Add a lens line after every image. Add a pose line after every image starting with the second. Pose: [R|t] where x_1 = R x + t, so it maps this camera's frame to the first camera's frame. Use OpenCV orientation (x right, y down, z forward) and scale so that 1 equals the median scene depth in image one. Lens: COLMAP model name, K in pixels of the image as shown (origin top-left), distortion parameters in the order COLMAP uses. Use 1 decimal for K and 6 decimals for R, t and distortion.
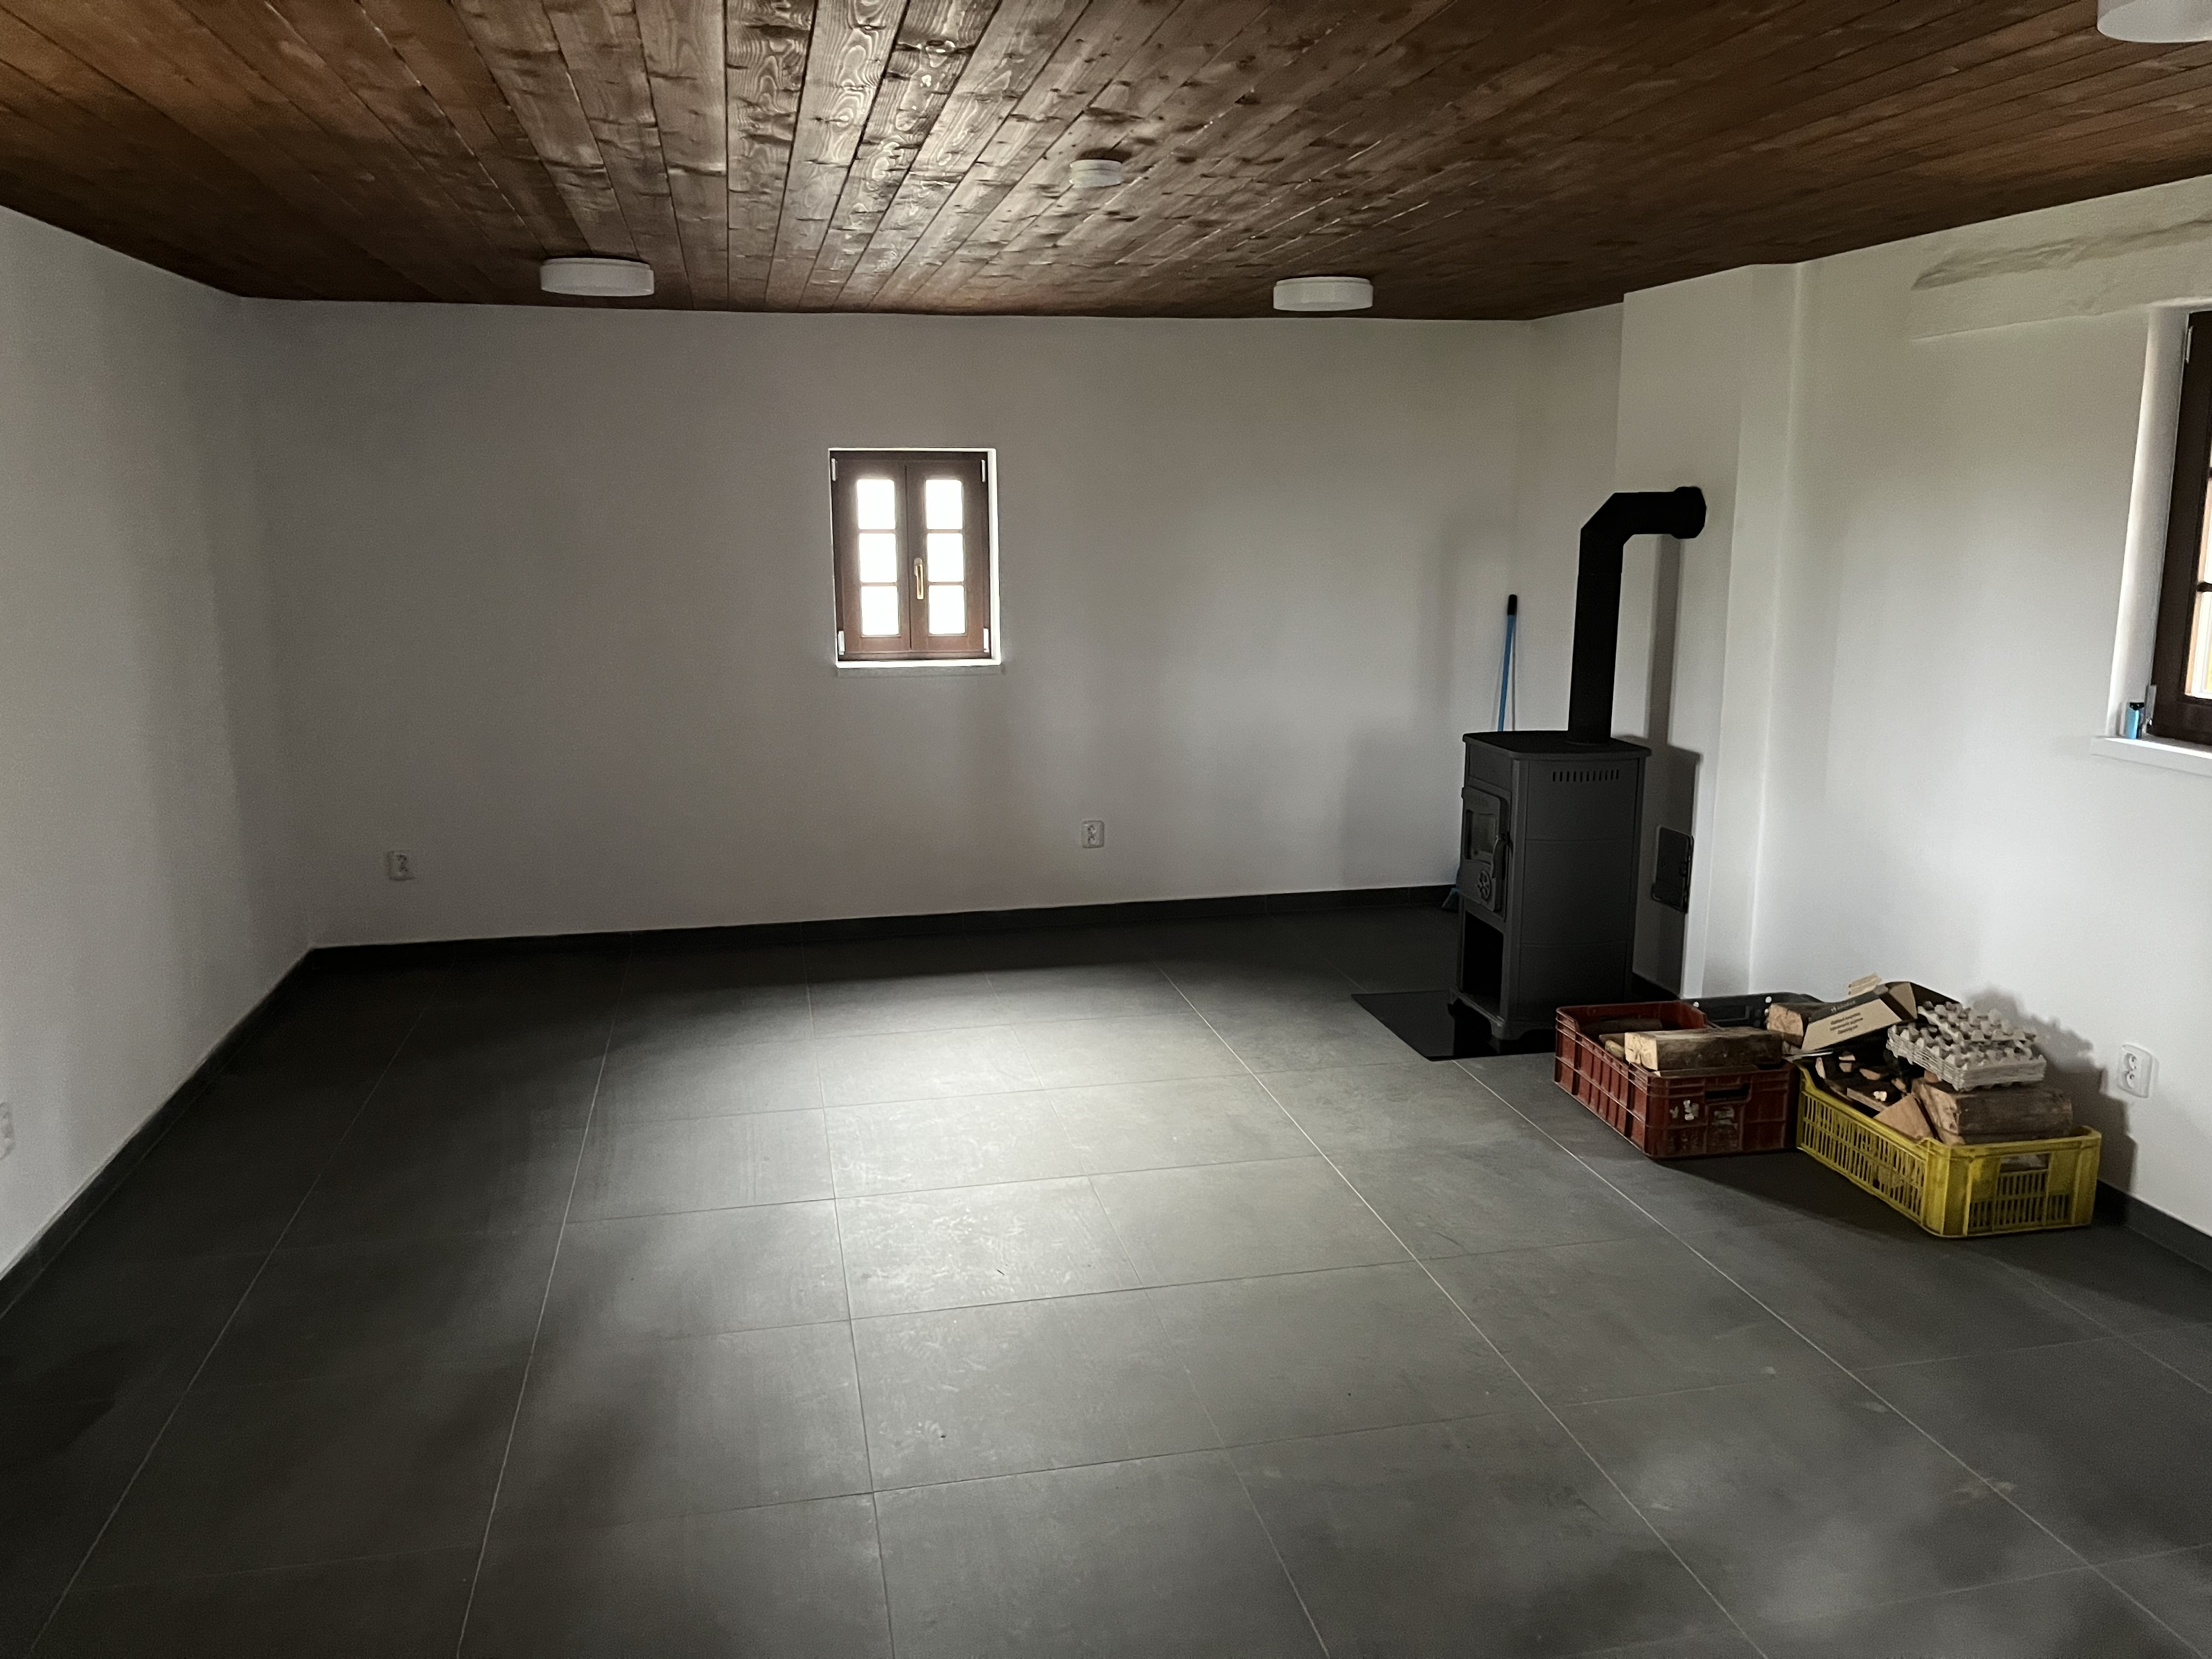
lens RADIAL K [[1643.4, 0, 1117.2], [0, 1643.4, 792.4], [0, 0, 1]] dist [0.074256, -0.104700]
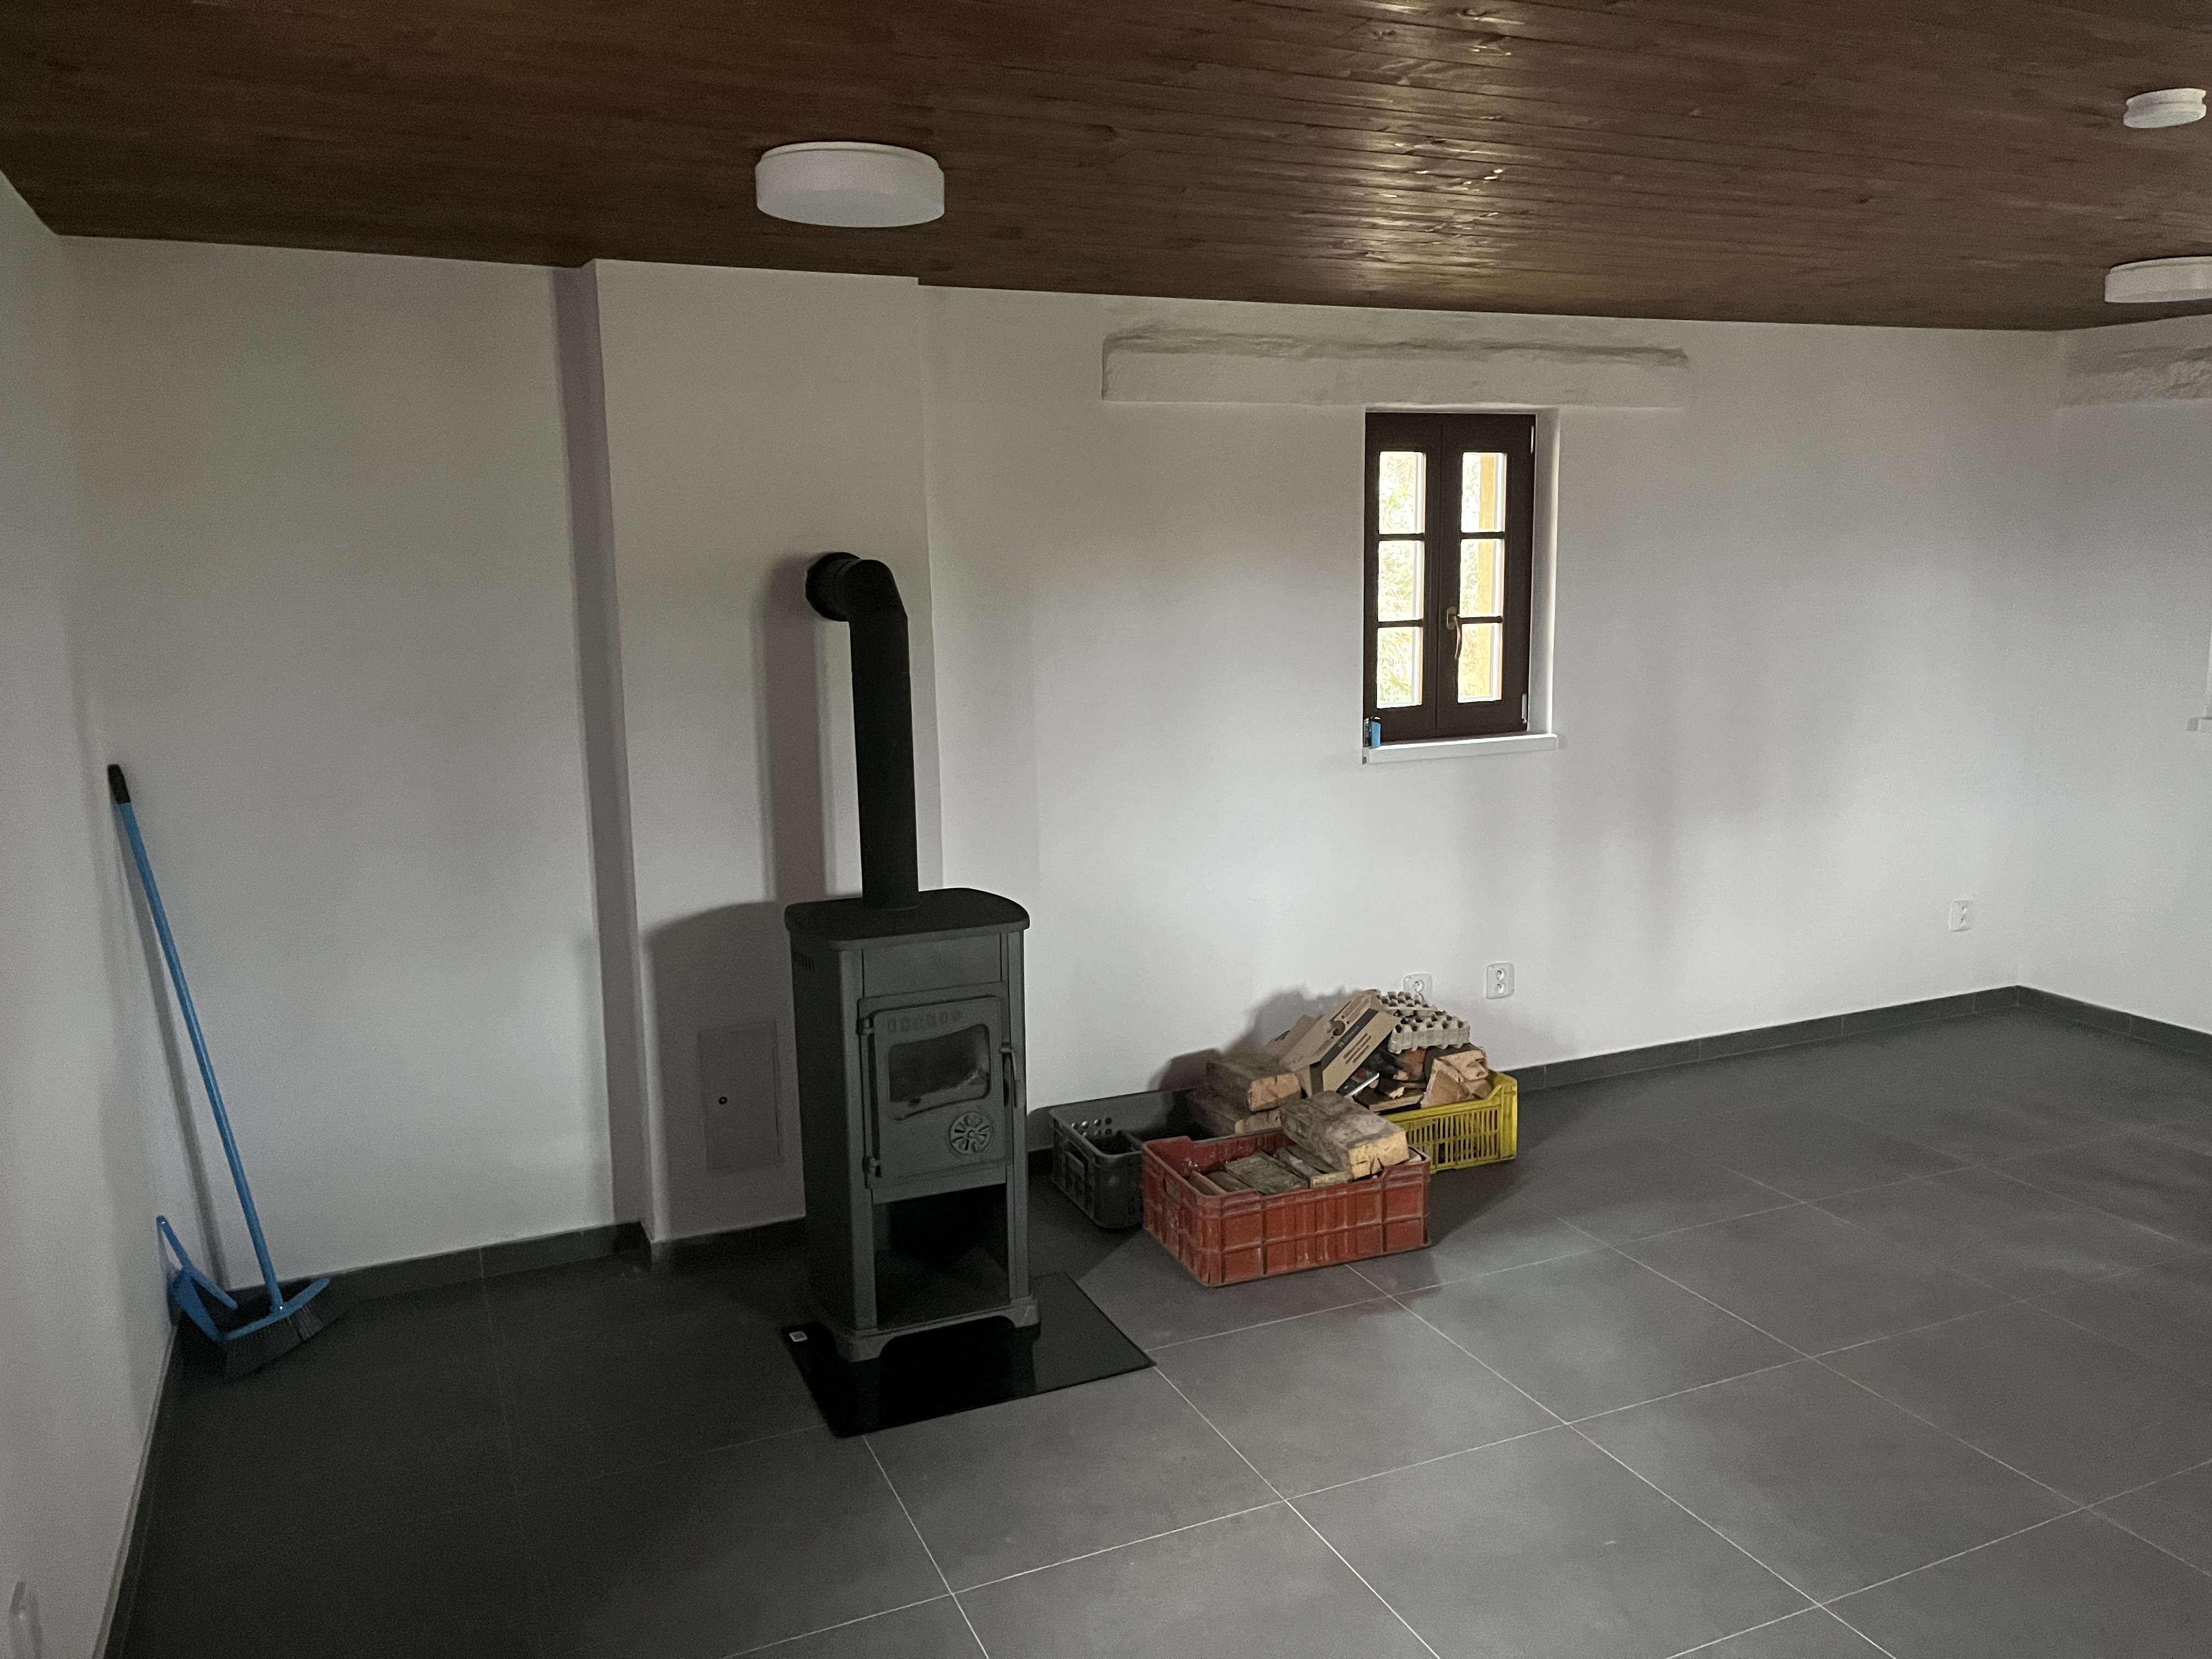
lens RADIAL K [[1568.7, 0, 1106.0], [0, 1568.7, 829.5], [0, 0, 1]] dist [0.003840, -0.083177]
pose [[-0.159904, -0.153192, 0.975173, -0.485280], [0.195556, 0.963390, 0.183407, -0.208974], [-0.967568, 0.220029, -0.124093, 1.232803]]
